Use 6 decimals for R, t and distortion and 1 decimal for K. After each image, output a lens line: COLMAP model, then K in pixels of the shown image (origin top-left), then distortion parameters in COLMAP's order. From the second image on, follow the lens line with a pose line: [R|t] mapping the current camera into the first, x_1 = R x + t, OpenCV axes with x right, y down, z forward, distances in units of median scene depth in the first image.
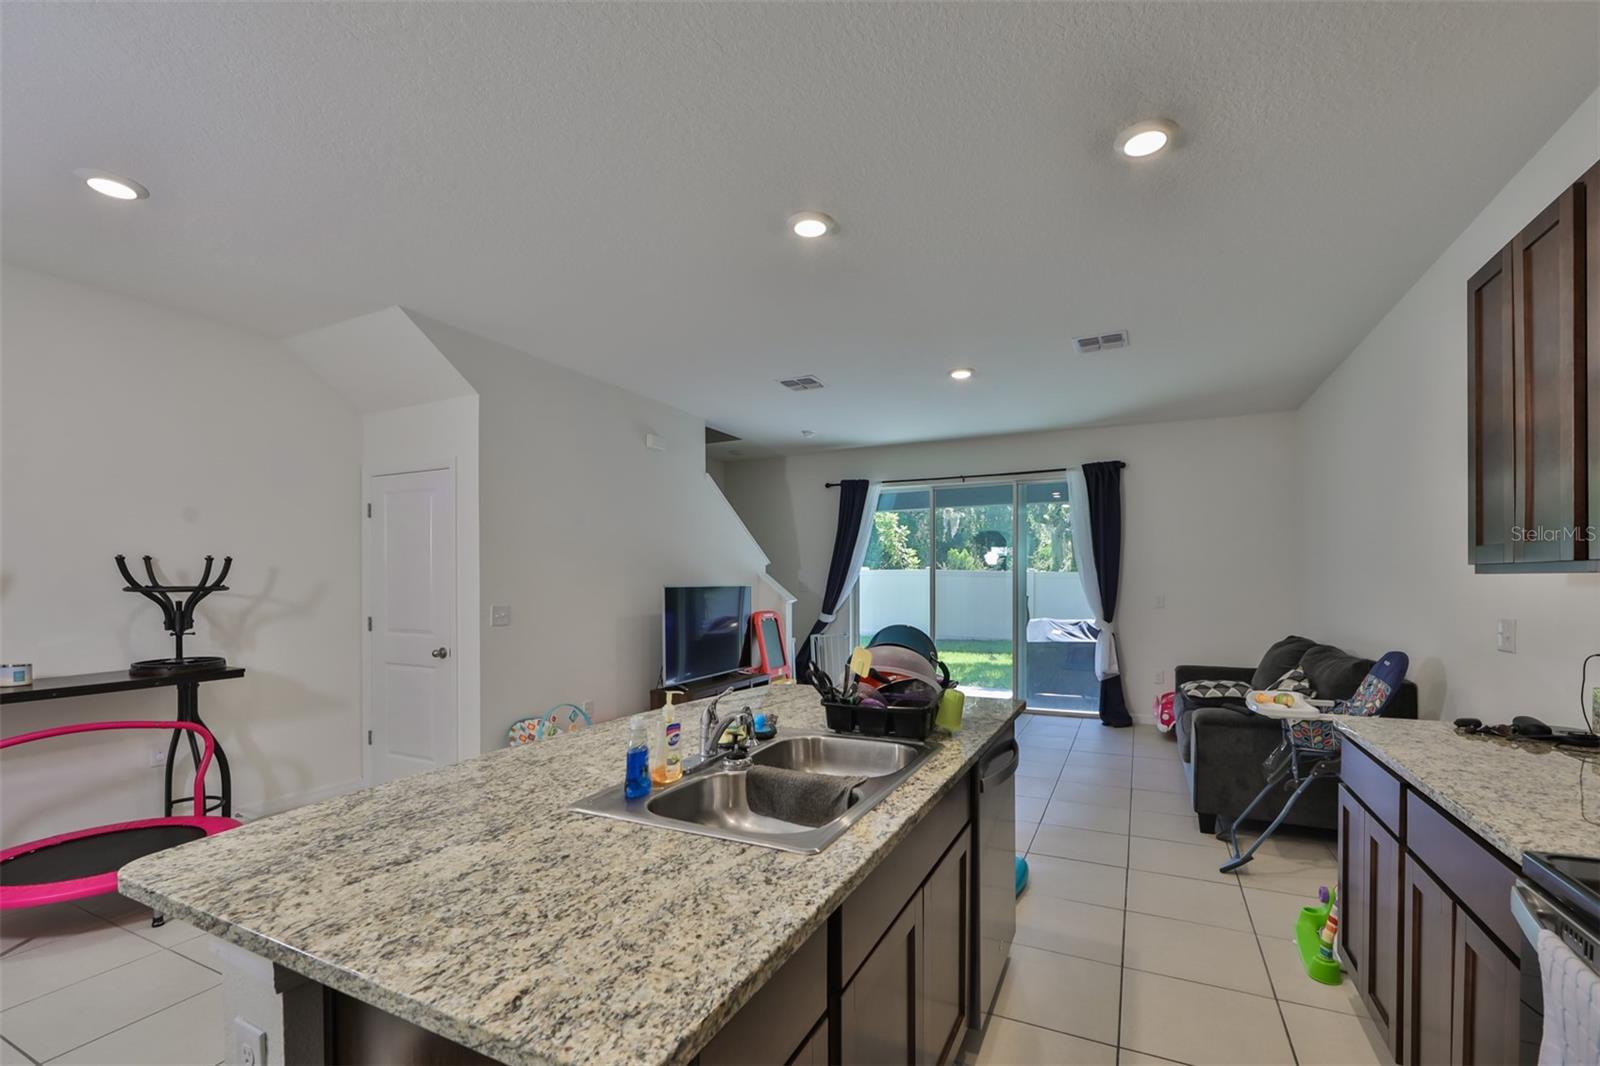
lens RADIAL K [[656.7, 0, 789.9], [0, 656.7, 587.2], [0, 0, 1]] dist [0.001157, 0.000051]
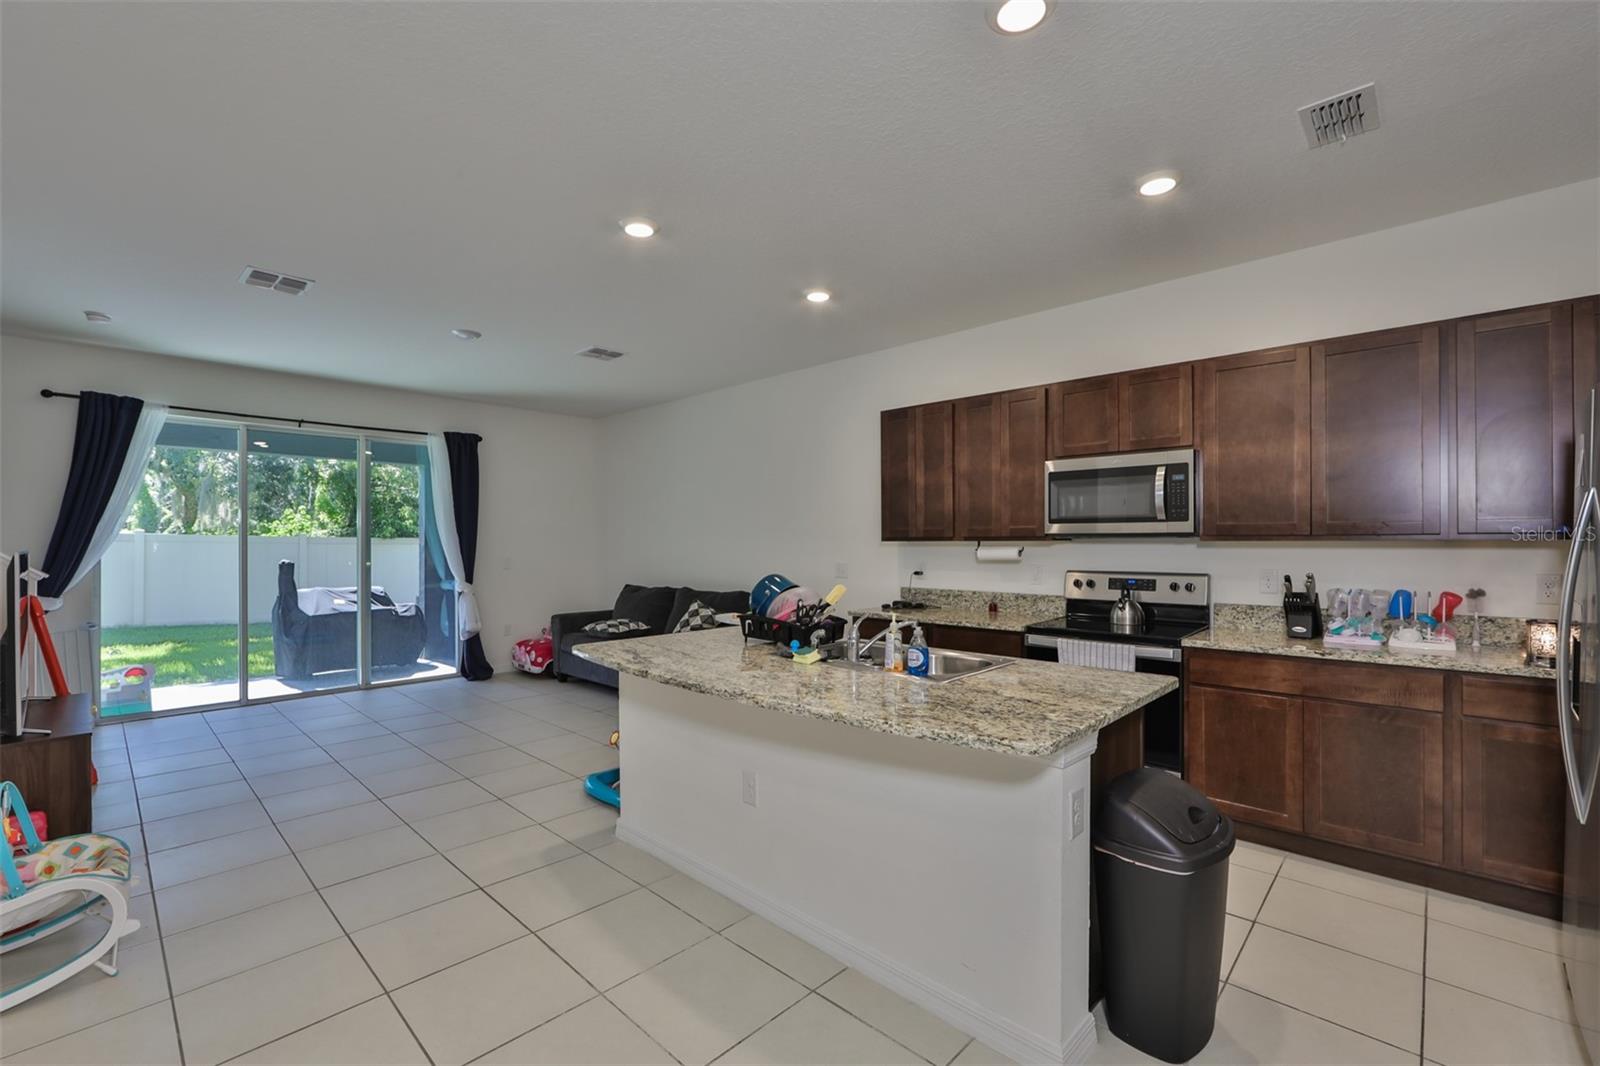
lens RADIAL K [[684.1, 0, 781.5], [0, 684.1, 538.8], [0, 0, 1]] dist [-0.003864, 0.000425]
pose [[0.329176, 0.009645, 0.944219, -0.386549], [0.010042, 0.999856, -0.013714, 0.000396], [-0.944215, 0.013996, 0.329031, 0.154206]]
